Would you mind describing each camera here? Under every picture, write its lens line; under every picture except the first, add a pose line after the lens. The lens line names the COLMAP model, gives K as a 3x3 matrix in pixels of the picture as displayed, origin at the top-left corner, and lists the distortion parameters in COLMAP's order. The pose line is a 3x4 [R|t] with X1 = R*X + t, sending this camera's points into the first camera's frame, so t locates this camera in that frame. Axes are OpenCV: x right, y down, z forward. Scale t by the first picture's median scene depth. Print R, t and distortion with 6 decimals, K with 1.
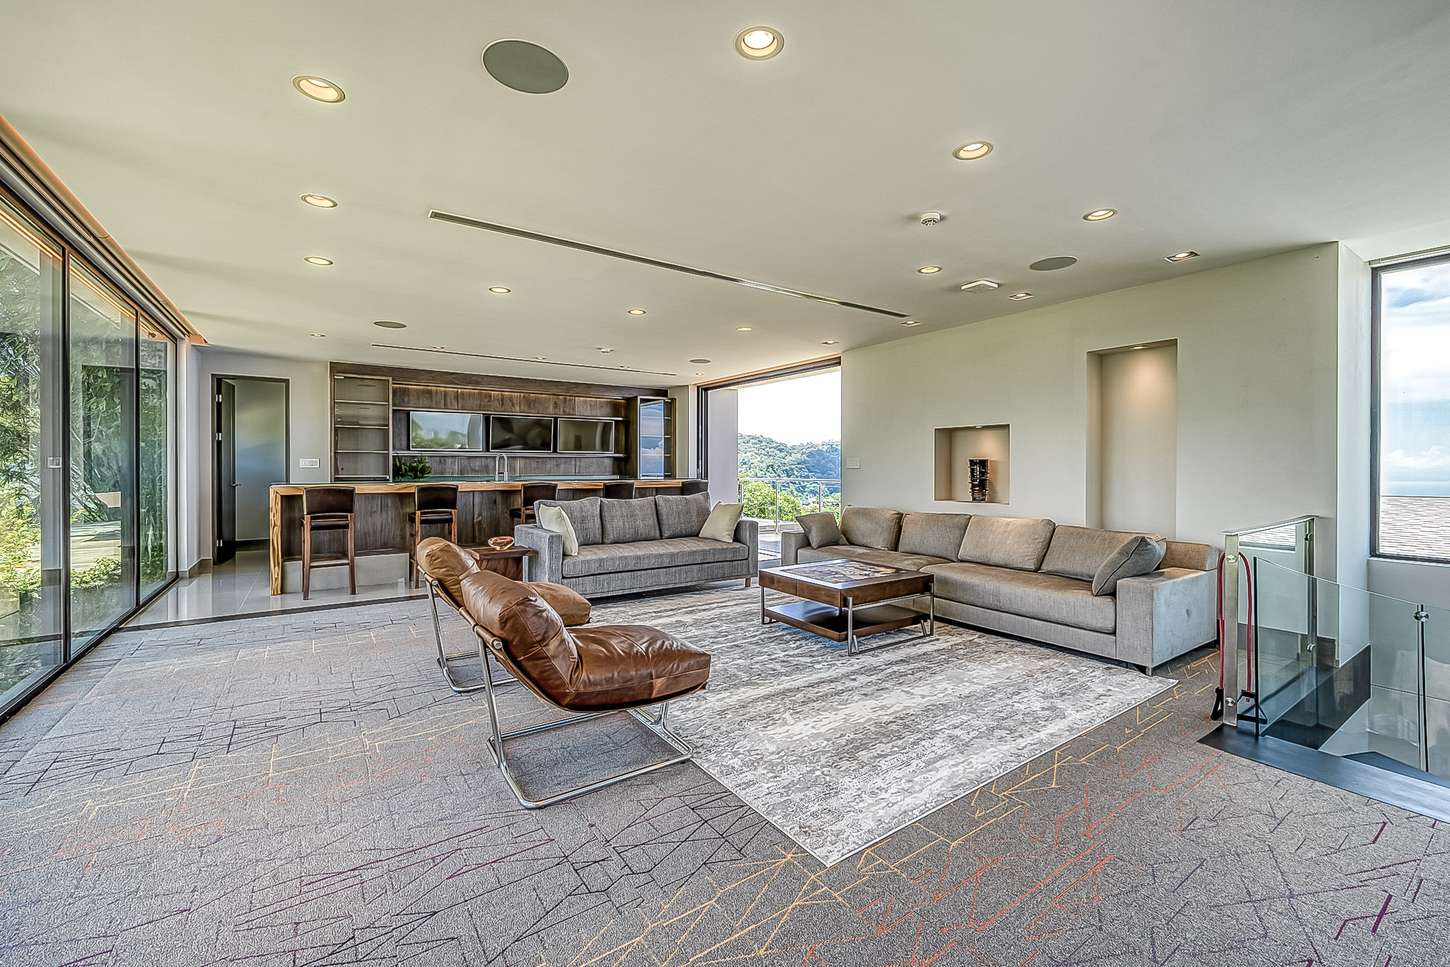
lens RADIAL K [[598.2, 0, 723.0], [0, 598.2, 475.1], [0, 0, 1]] dist [0.000286, -0.000130]
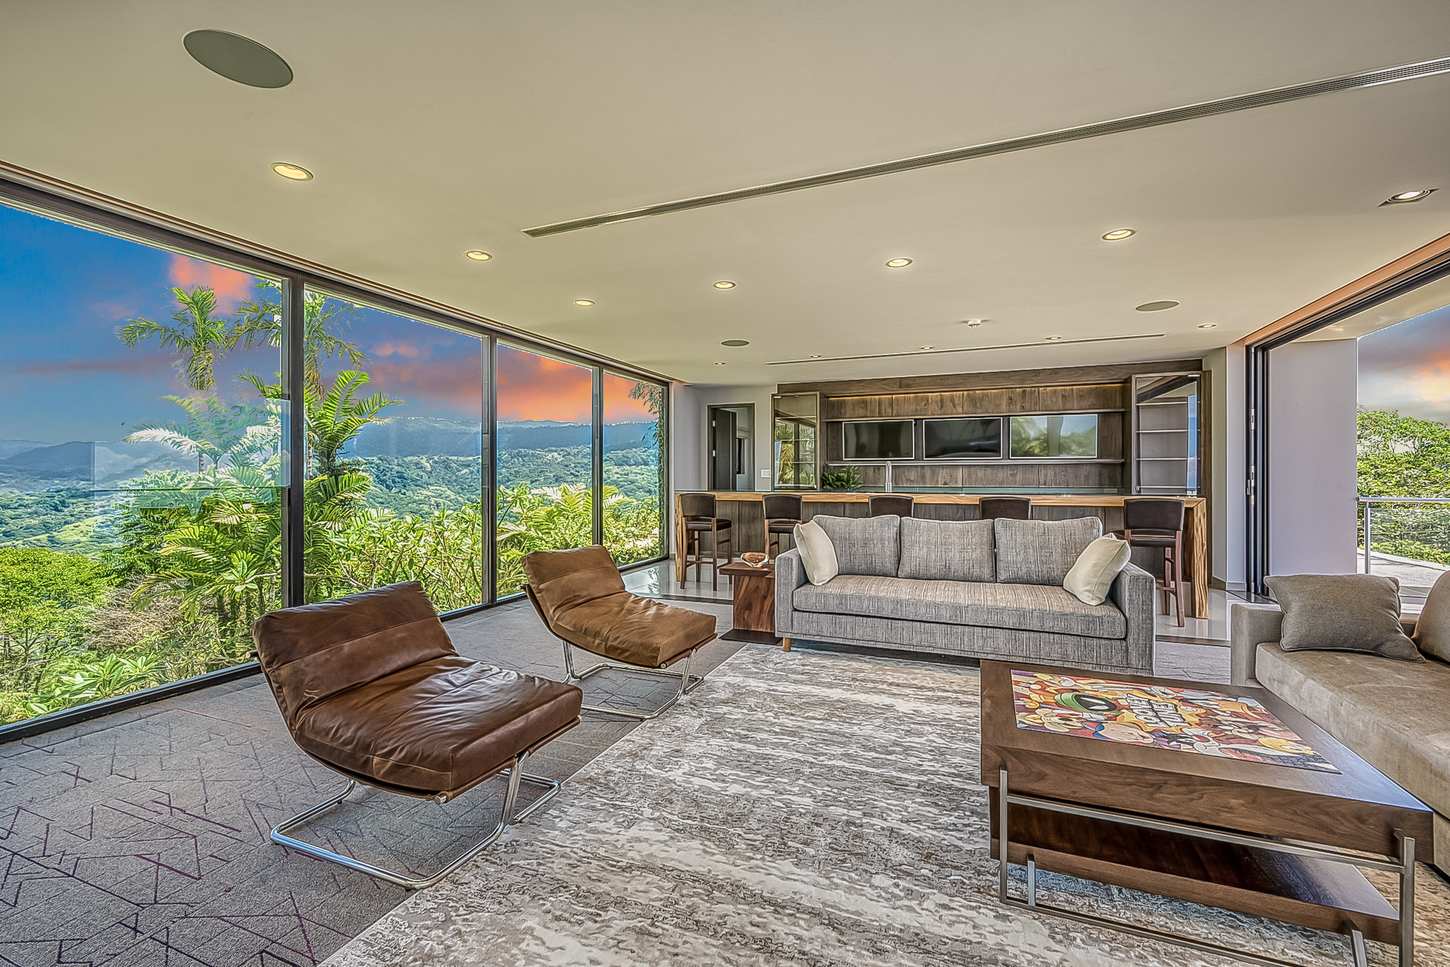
lens RADIAL K [[598.2, 0, 729.5], [0, 598.2, 476.0], [0, 0, 1]] dist [0.000286, -0.000130]
pose [[0.553571, -0.002502, -0.832798, 0.302015], [-0.011284, 0.999881, -0.010504, -0.003131], [0.832725, 0.015212, 0.553477, 0.375405]]
